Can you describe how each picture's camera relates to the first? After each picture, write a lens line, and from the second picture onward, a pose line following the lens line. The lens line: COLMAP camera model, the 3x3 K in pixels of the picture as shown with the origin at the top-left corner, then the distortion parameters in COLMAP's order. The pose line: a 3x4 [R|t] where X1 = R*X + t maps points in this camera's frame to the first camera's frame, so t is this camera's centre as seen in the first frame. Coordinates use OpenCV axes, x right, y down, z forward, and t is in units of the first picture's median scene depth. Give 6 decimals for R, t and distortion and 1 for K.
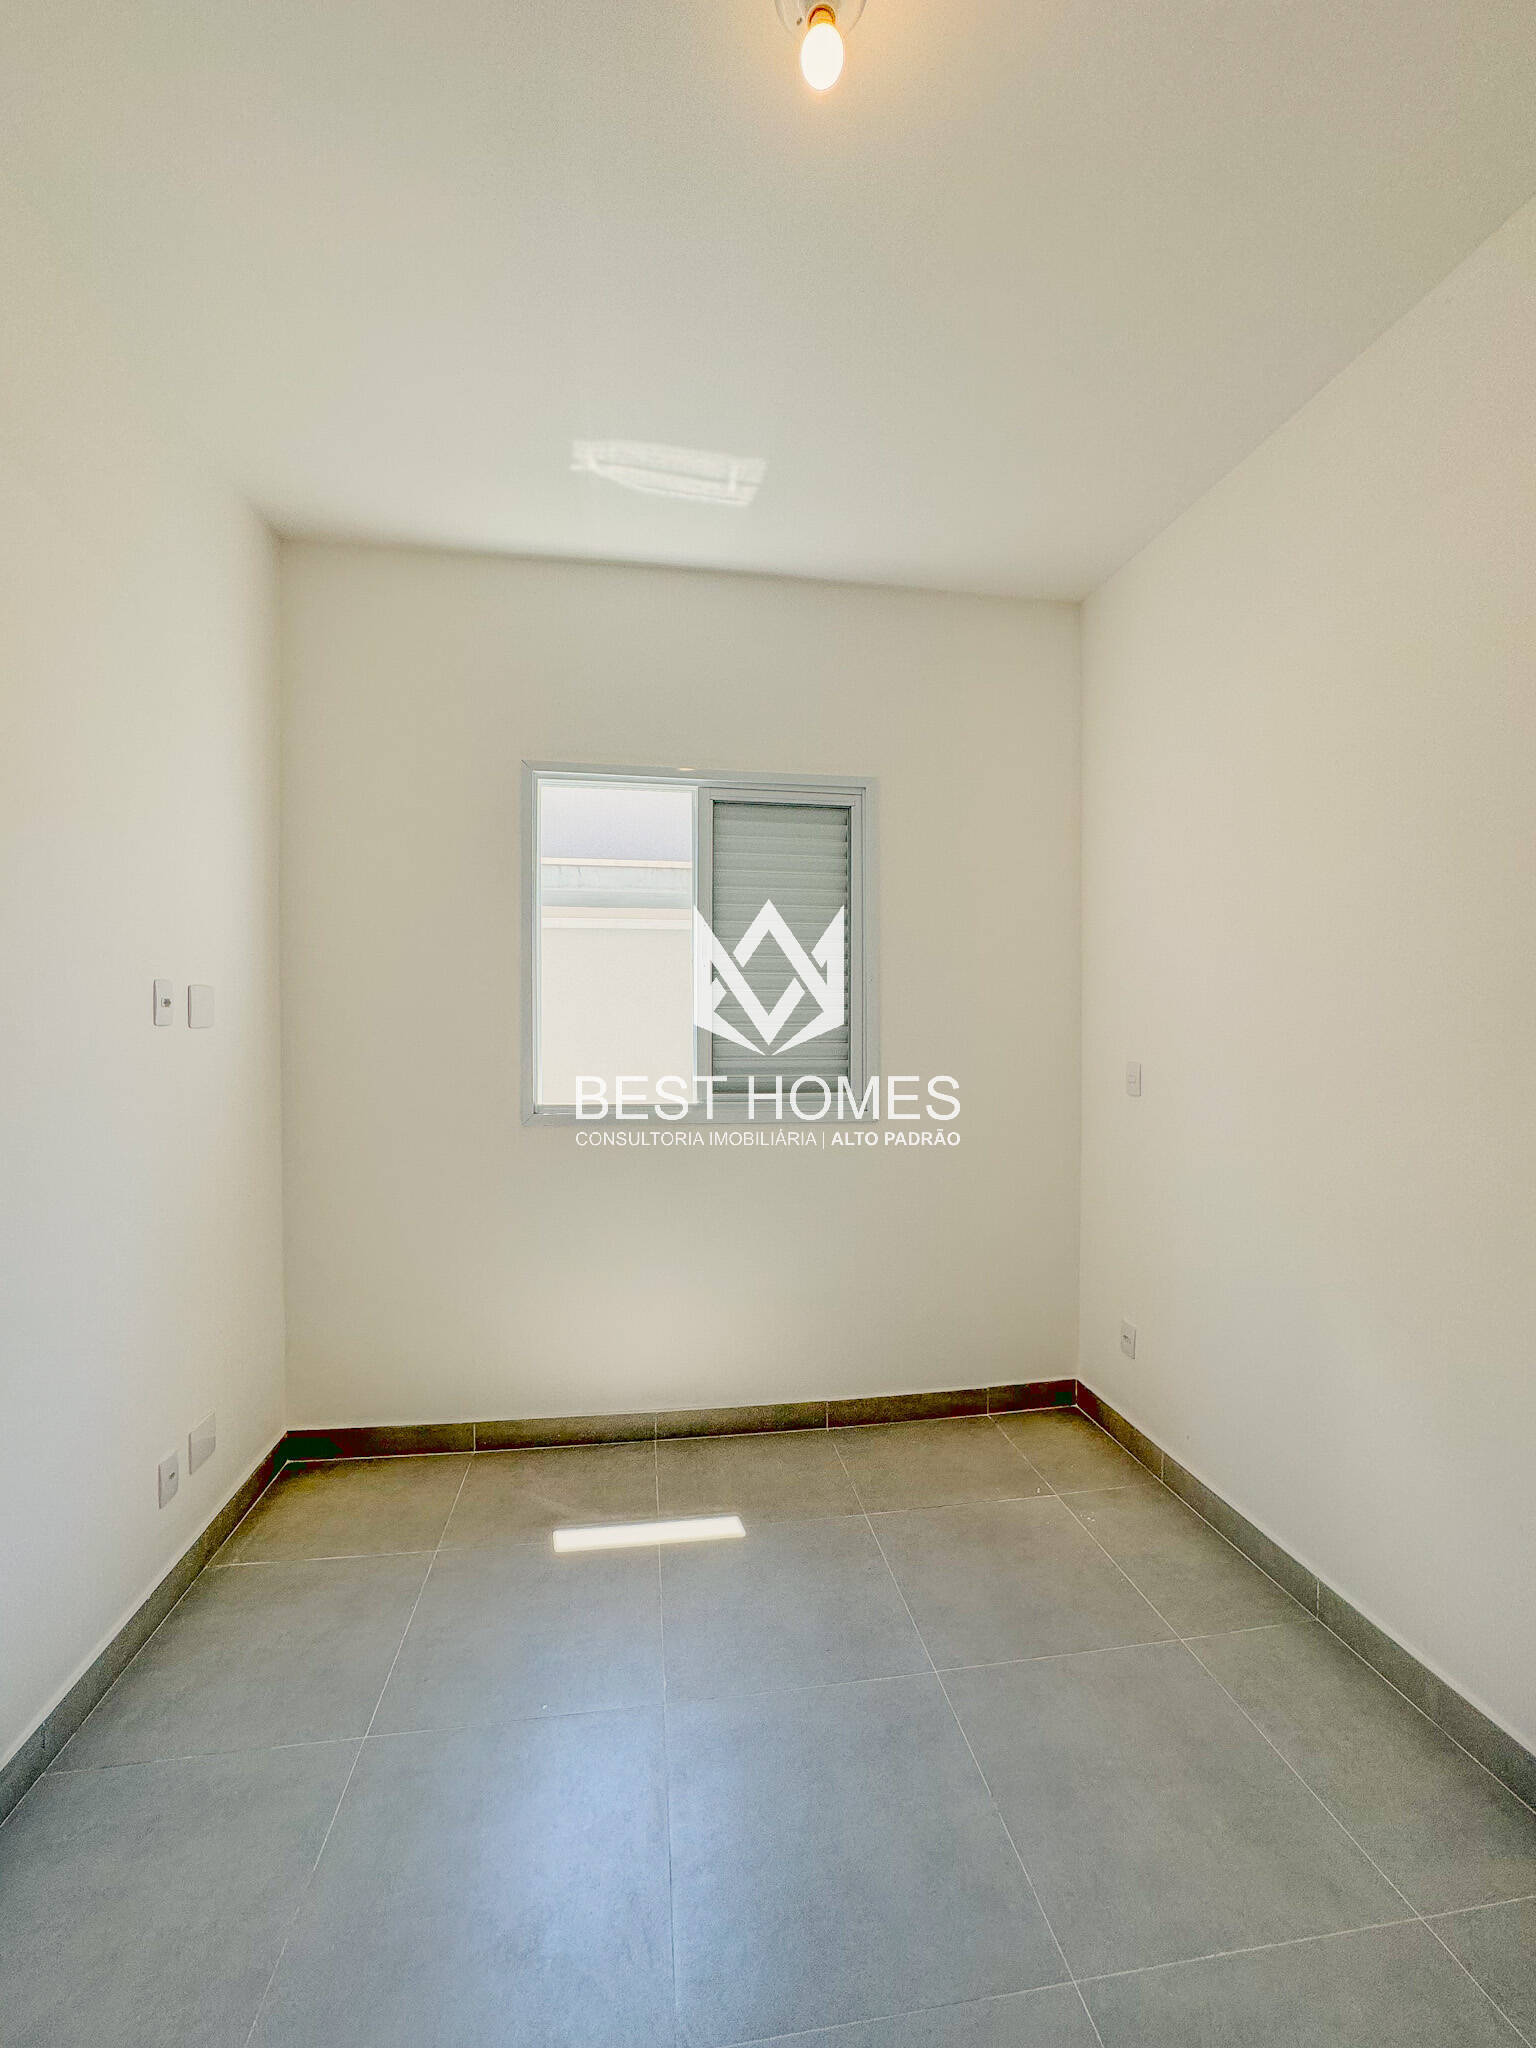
lens RADIAL K [[839.3, 0, 746.5], [0, 839.3, 1026.8], [0, 0, 1]] dist [-0.026420, 0.009065]
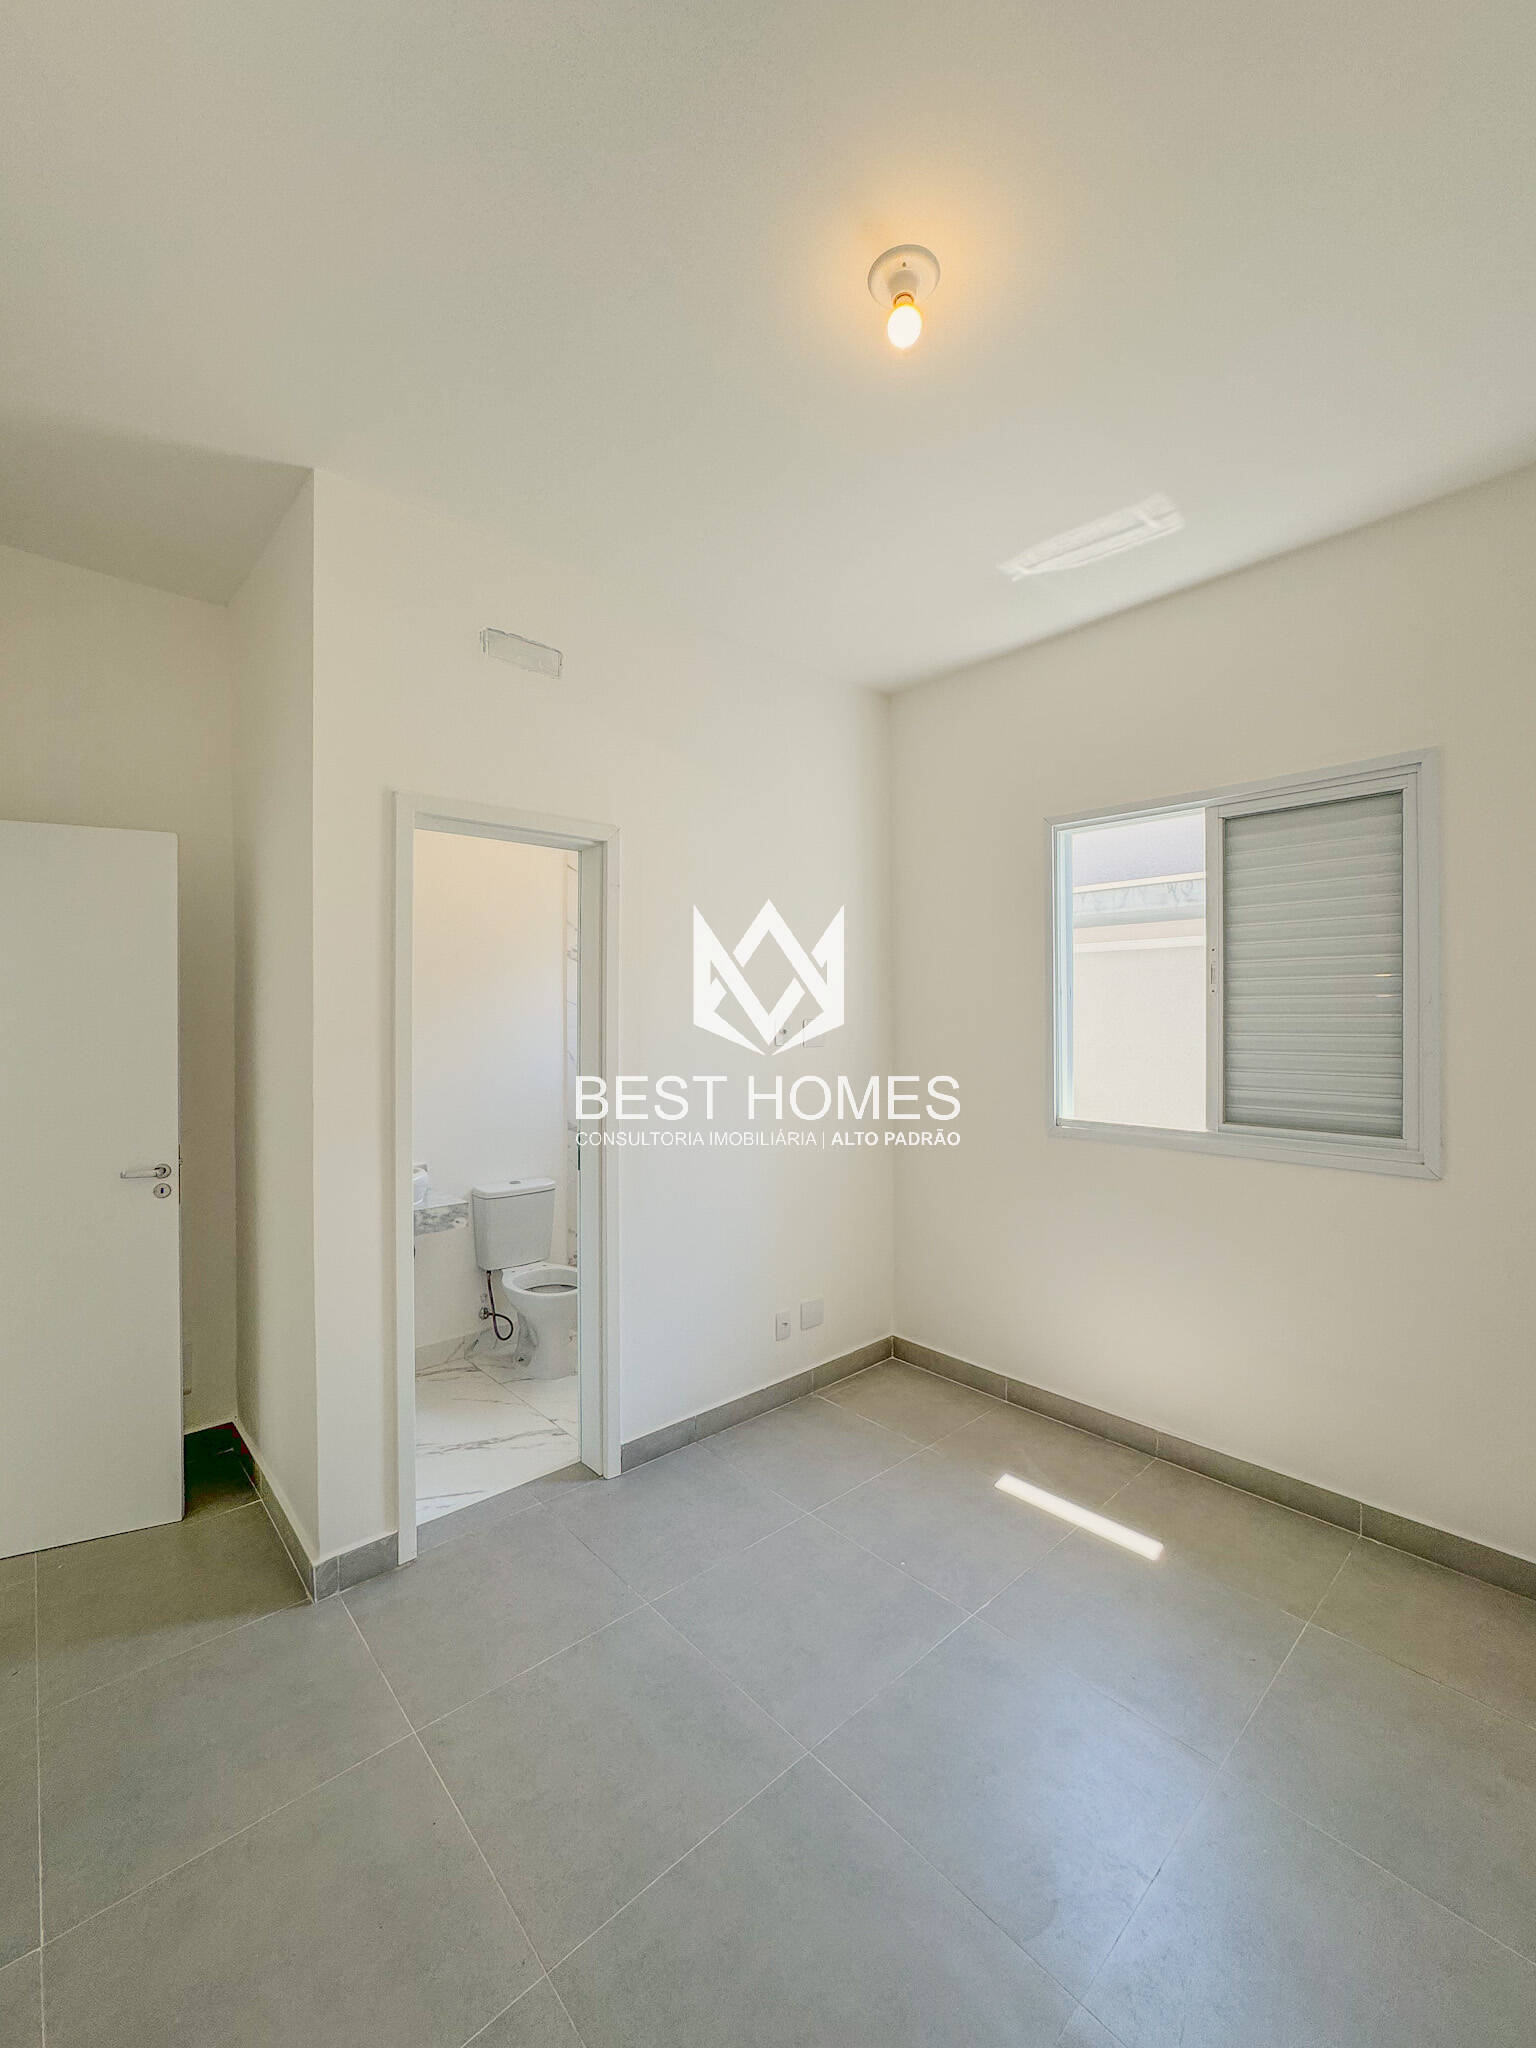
lens RADIAL K [[839.3, 0, 784.4], [0, 839.3, 1036.1], [0, 0, 1]] dist [-0.026420, 0.009065]
pose [[0.566796, 0.012465, -0.823764, 0.488293], [-0.008587, 0.999921, 0.009223, -0.027222], [0.823814, 0.001846, 0.566858, 0.050995]]
